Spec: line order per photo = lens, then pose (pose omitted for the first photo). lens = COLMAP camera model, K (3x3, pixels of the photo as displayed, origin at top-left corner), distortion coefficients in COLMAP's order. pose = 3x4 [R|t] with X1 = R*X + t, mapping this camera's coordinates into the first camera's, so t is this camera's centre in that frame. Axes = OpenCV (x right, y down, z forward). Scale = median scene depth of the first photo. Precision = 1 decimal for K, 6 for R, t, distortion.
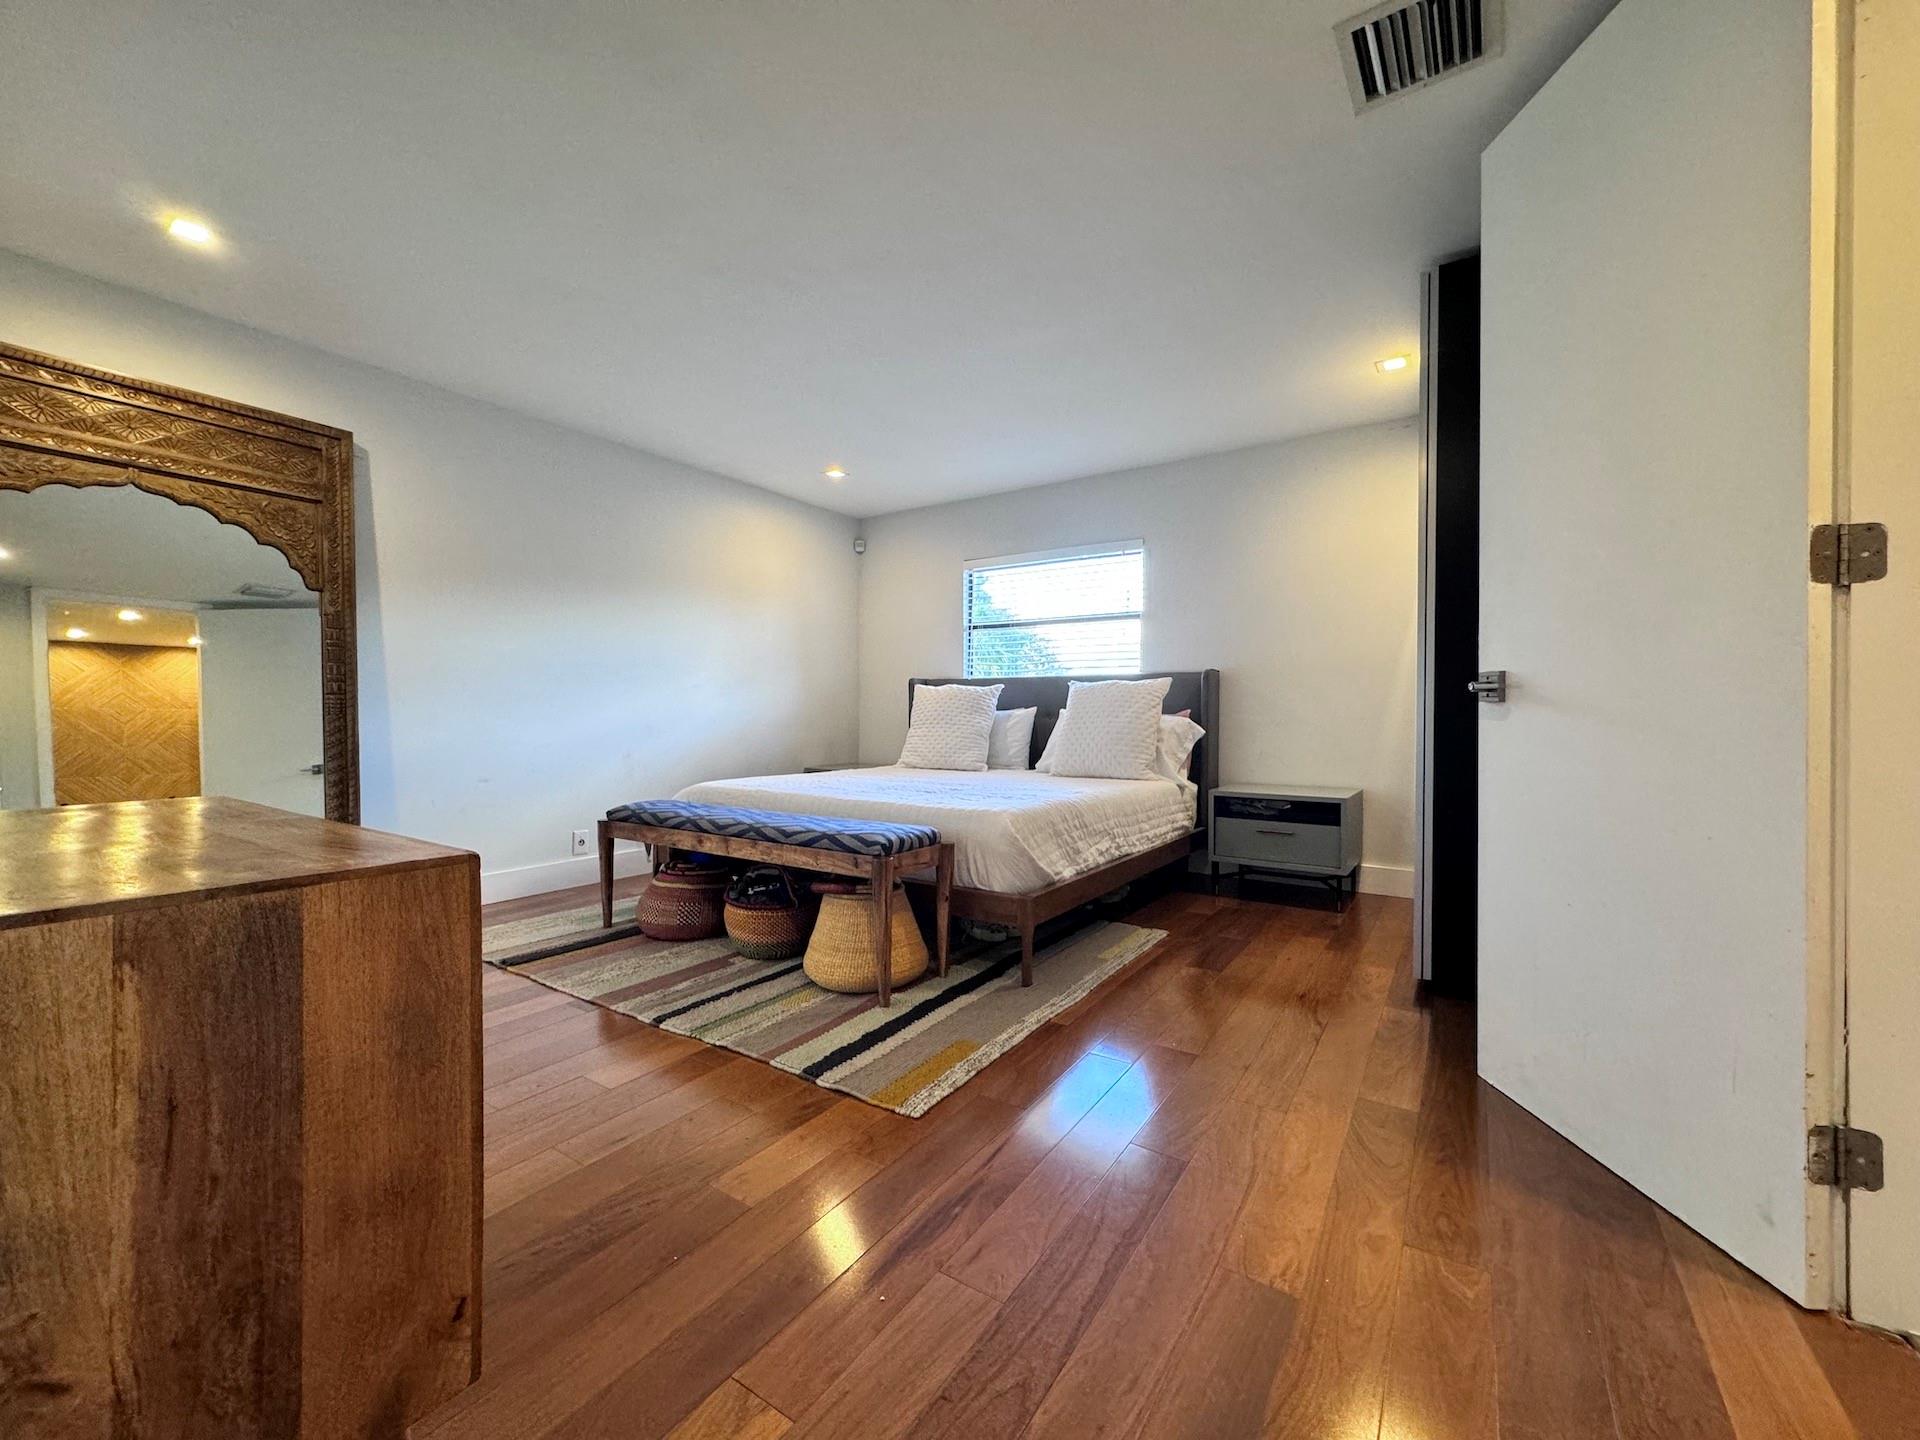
lens RADIAL K [[765.8, 0, 960.3], [0, 765.8, 712.9], [0, 0, 1]] dist [-0.001023, -0.000399]
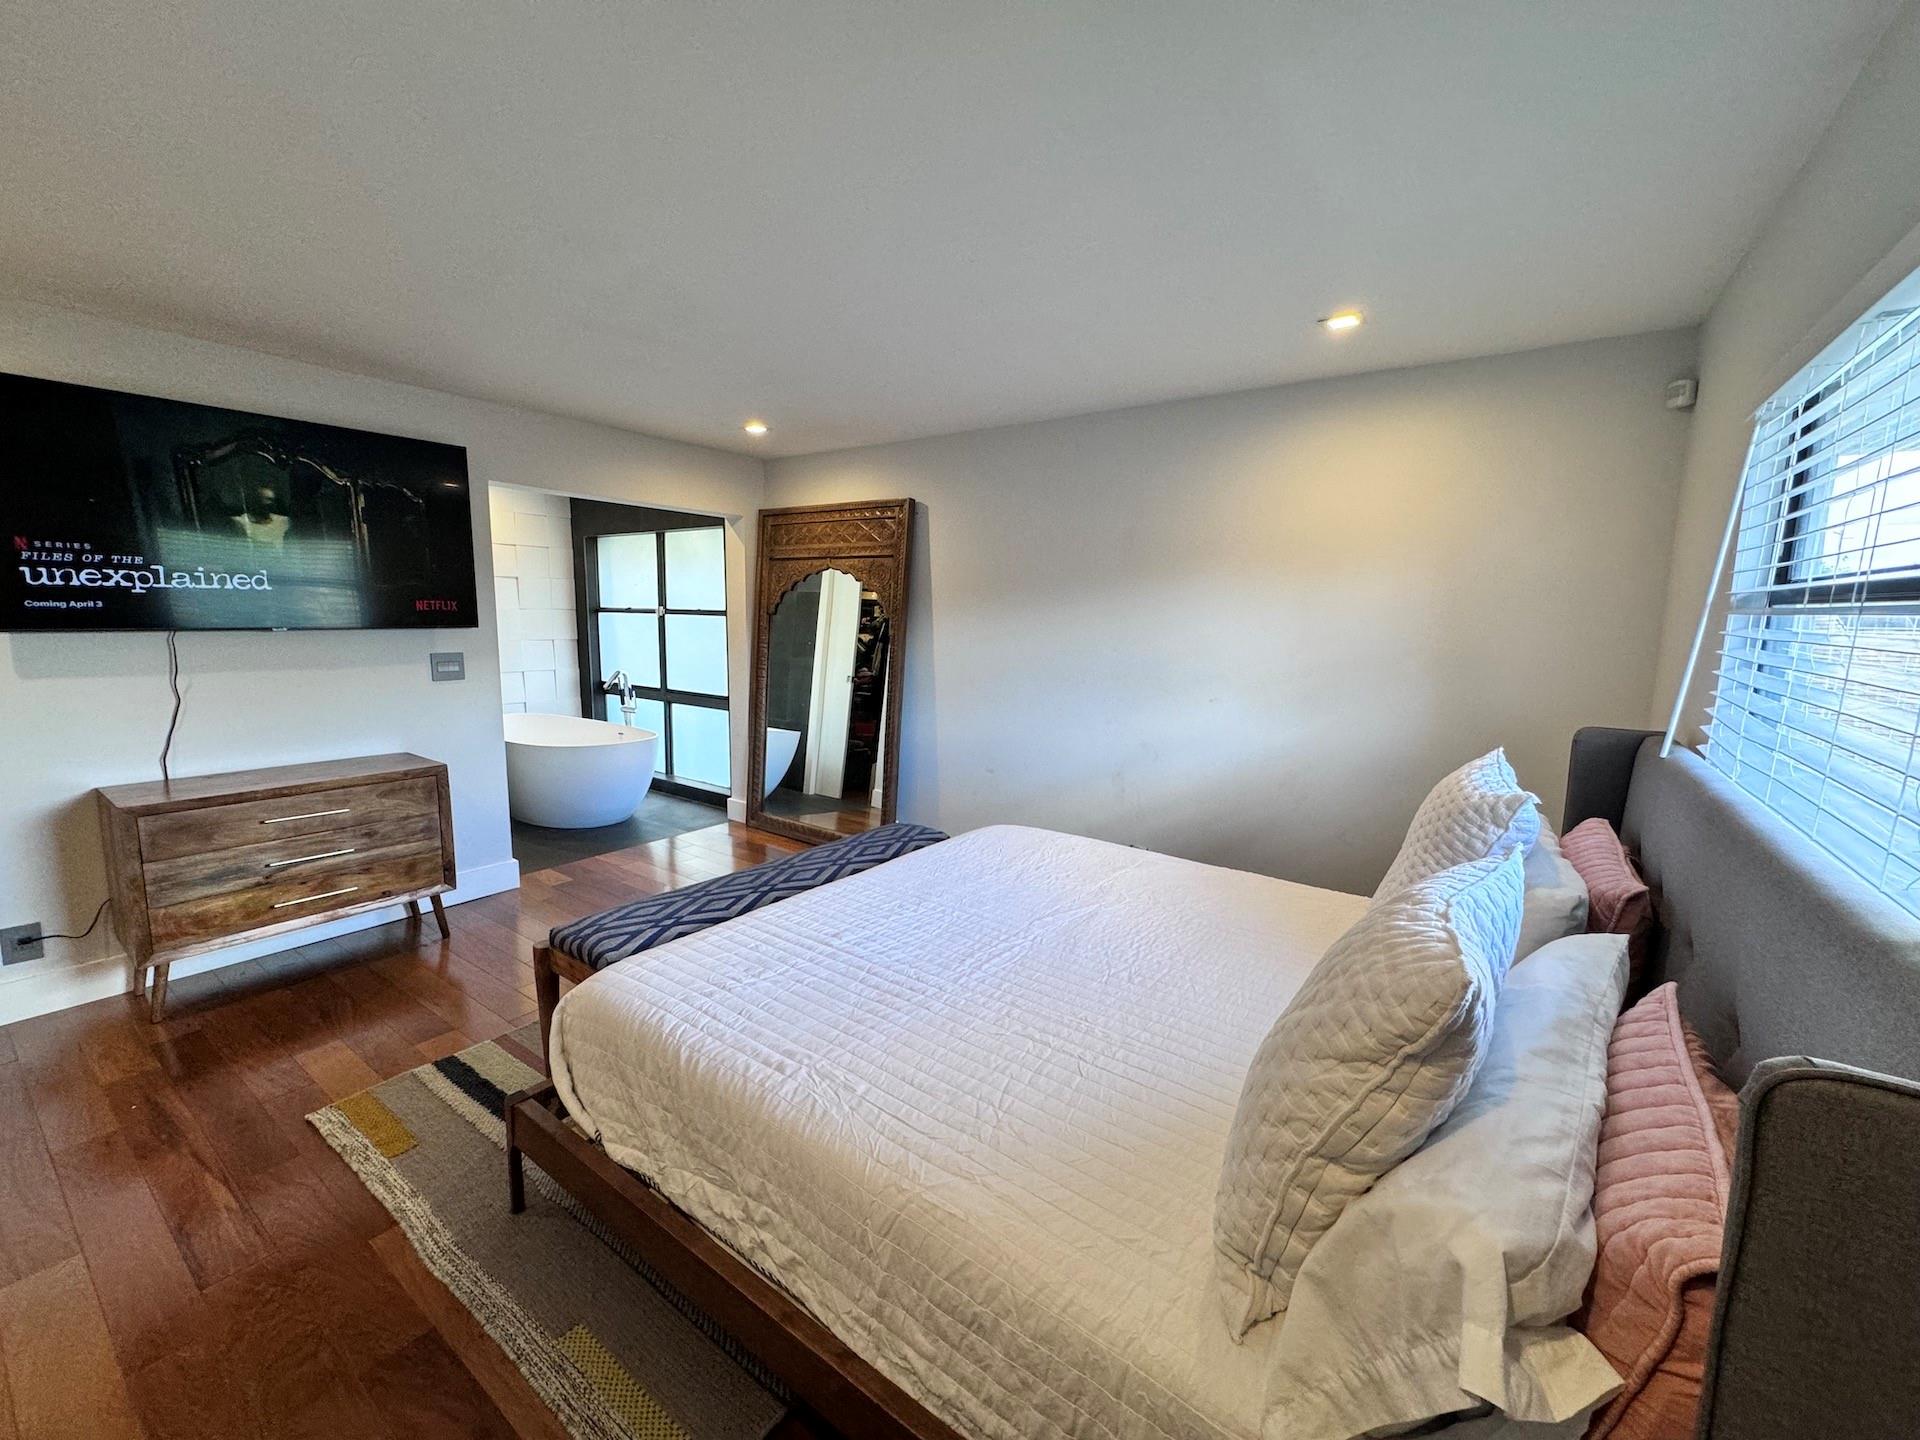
lens RADIAL K [[765.8, 0, 960.3], [0, 765.8, 712.9], [0, 0, 1]] dist [-0.001023, -0.000399]
pose [[-0.030606, 0.131692, -0.990818, 0.666505], [-0.012834, 0.991149, 0.132133, -0.195247], [0.999449, 0.016760, -0.028645, 1.302949]]
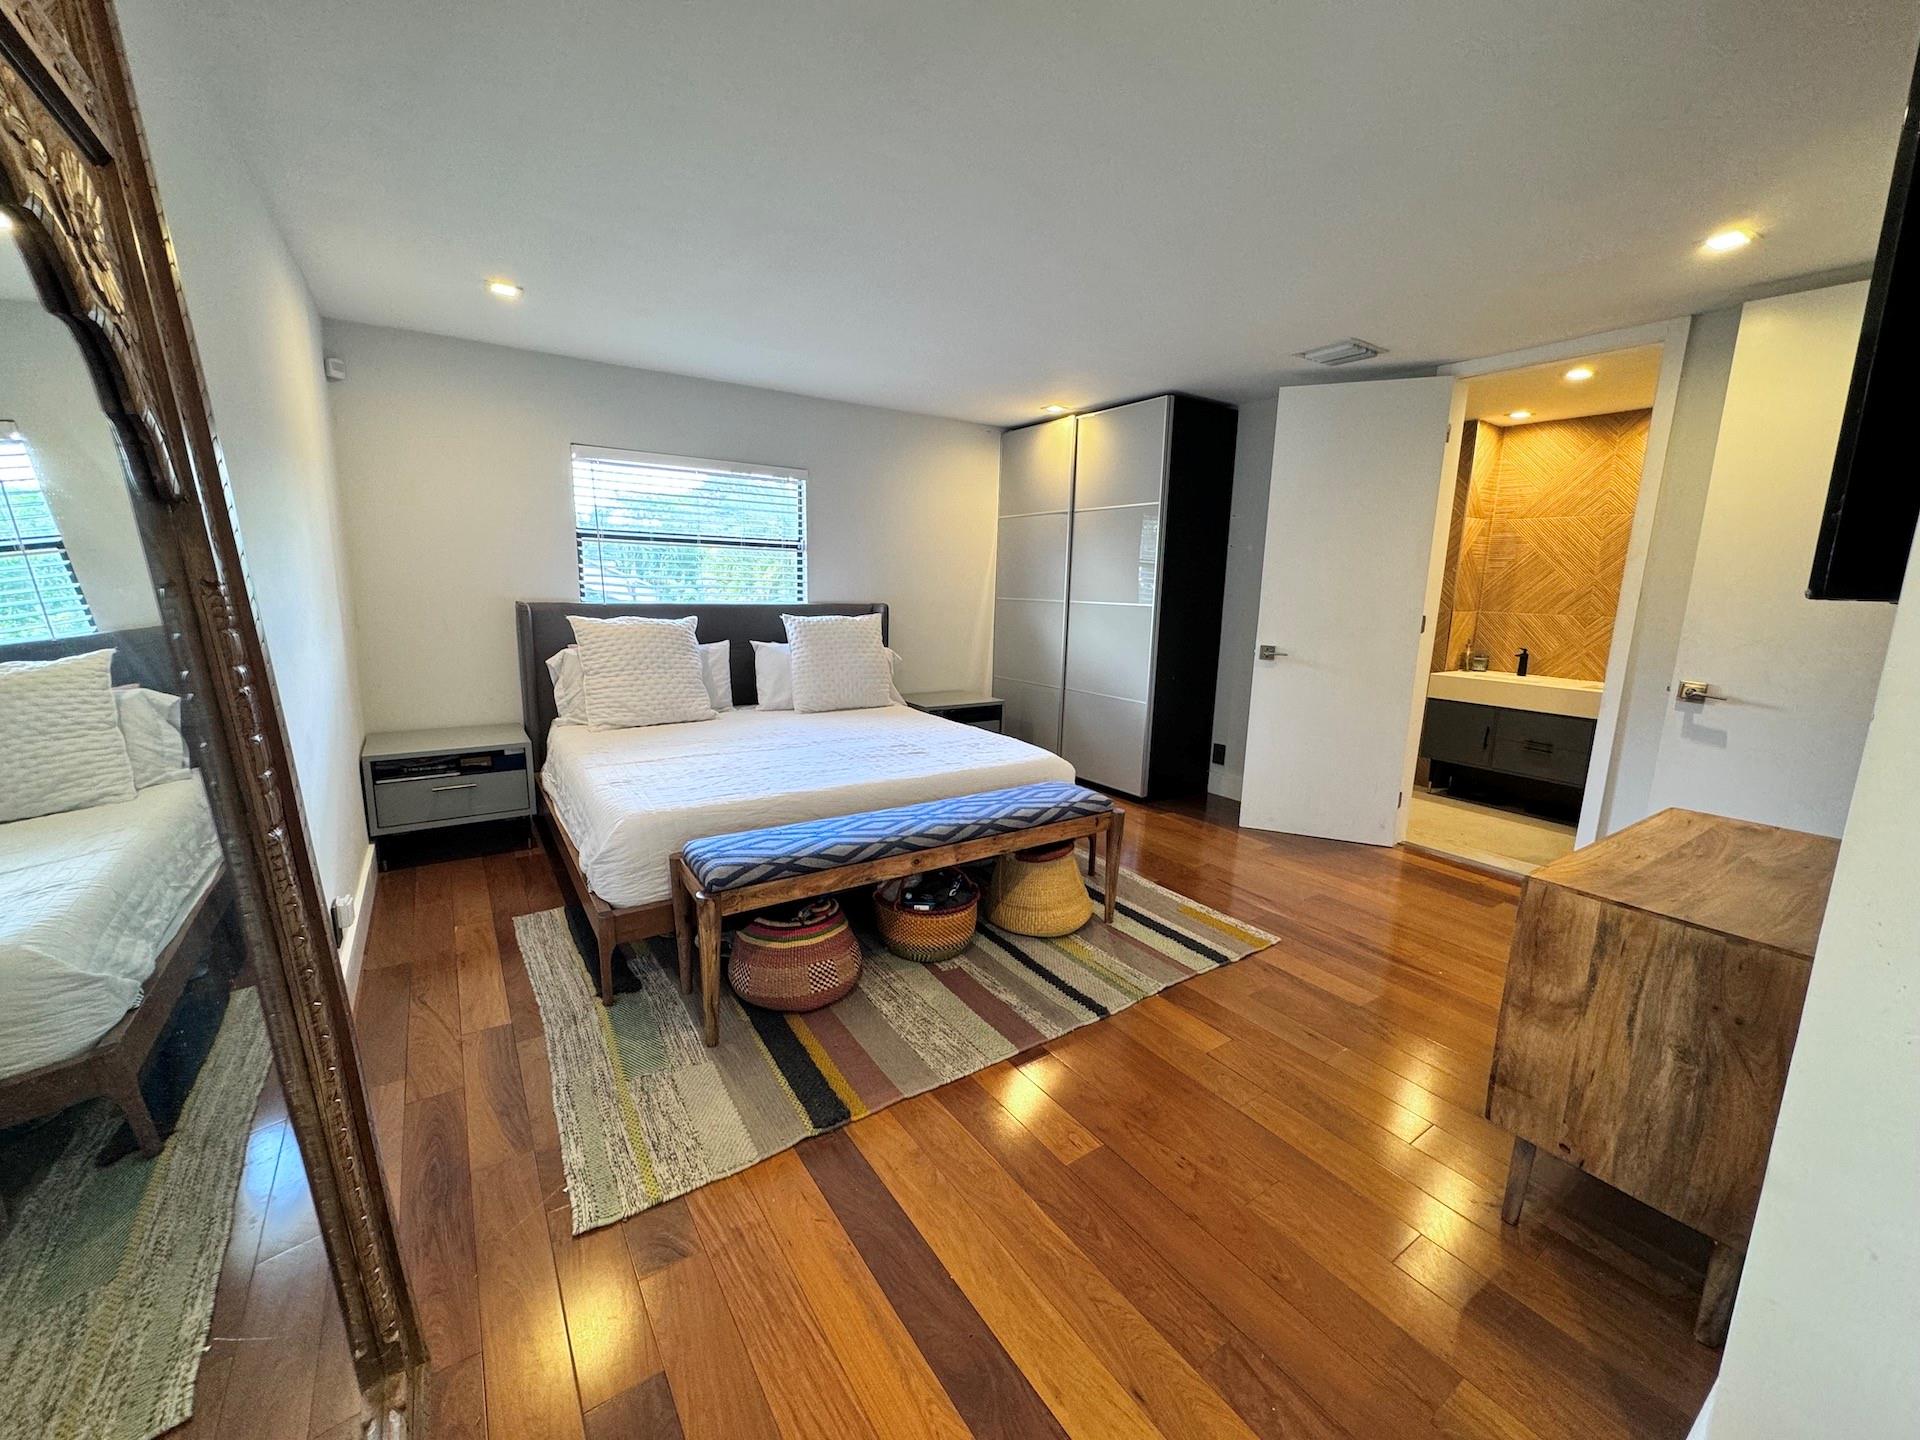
lens RADIAL K [[765.8, 0, 960.3], [0, 765.8, 712.9], [0, 0, 1]] dist [-0.001023, -0.000399]
pose [[0.376815, -0.153385, 0.913501, -1.113197], [-0.021006, 0.984526, 0.173976, -0.152872], [-0.926050, -0.084746, 0.367762, 0.667381]]
